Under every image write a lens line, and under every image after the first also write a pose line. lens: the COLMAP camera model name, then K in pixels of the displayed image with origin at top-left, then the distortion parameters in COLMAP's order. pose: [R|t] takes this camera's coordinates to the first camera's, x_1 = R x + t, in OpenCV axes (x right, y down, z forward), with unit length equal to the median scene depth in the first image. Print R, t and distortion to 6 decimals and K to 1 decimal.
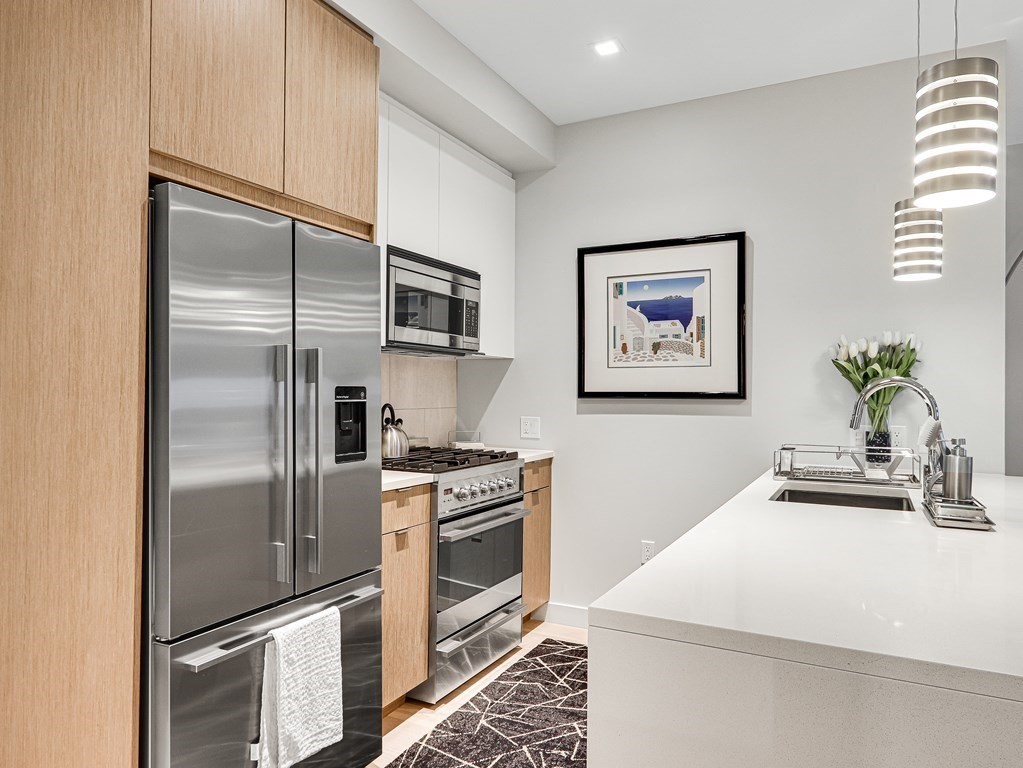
lens RADIAL K [[700.8, 0, 509.6], [0, 700.8, 381.4], [0, 0, 1]] dist [0.021987, 0.005767]
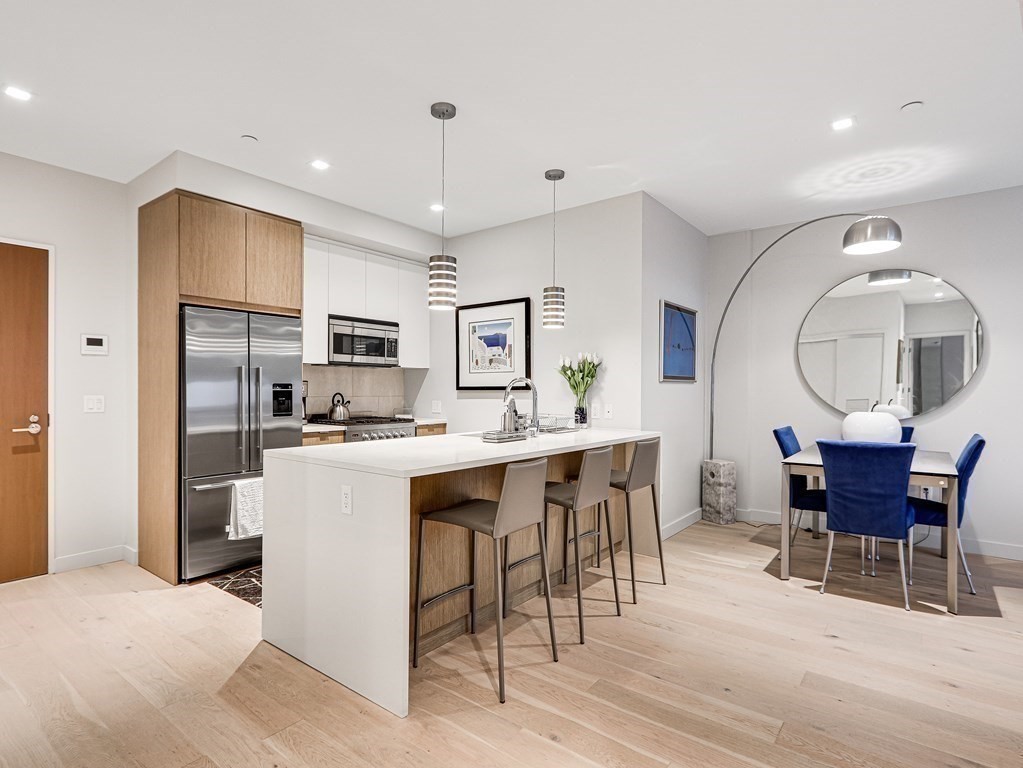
lens RADIAL K [[545.8, 0, 503.3], [0, 545.8, 388.4], [0, 0, 1]] dist [-0.000444, -0.002130]
pose [[0.982426, -0.004159, -0.186605, 0.527449], [0.006264, 0.999923, 0.010692, 0.005847], [0.186546, -0.011673, 0.982377, -0.391162]]
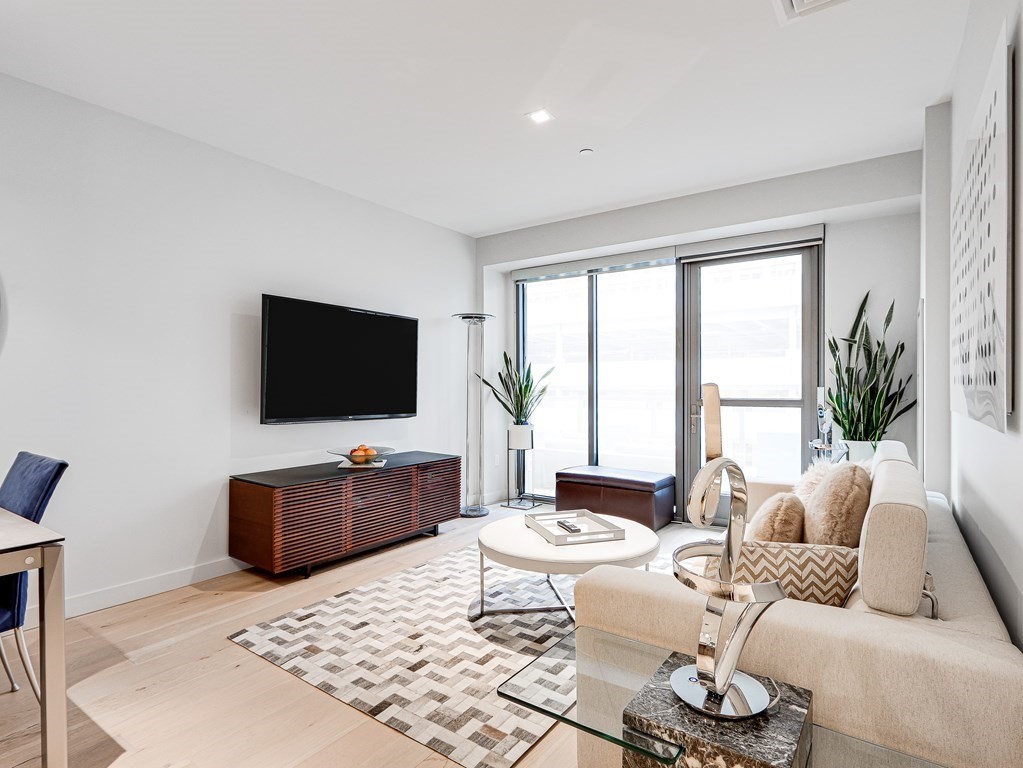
lens RADIAL K [[545.8, 0, 506.9], [0, 545.8, 387.3], [0, 0, 1]] dist [-0.000444, -0.002130]
pose [[0.147878, -0.010019, 0.988955, 0.690194], [-0.009635, 0.999887, 0.011571, 0.022630], [-0.988959, -0.011239, 0.147765, 0.204518]]
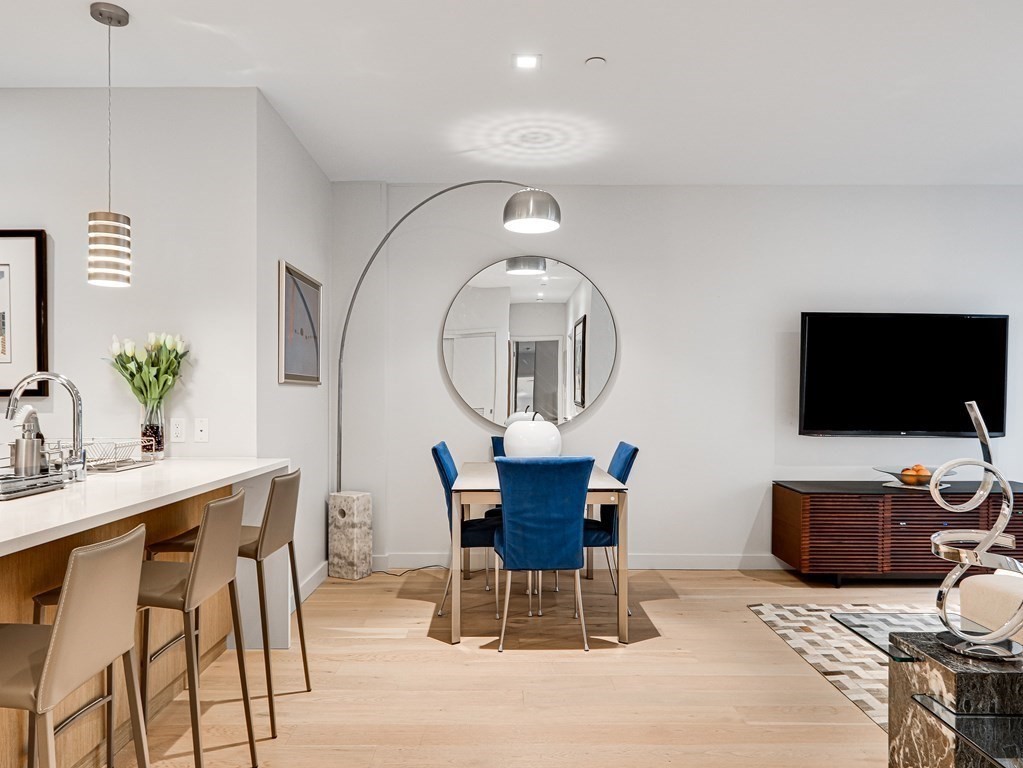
lens RADIAL K [[722.2, 0, 515.5], [0, 722.2, 402.2], [0, 0, 1]] dist [0.007117, -0.012095]
pose [[0.884913, -0.010313, 0.465643, 0.445638], [0.000123, 0.999760, 0.021909, 0.011071], [-0.465757, -0.019330, 0.884702, -0.233335]]
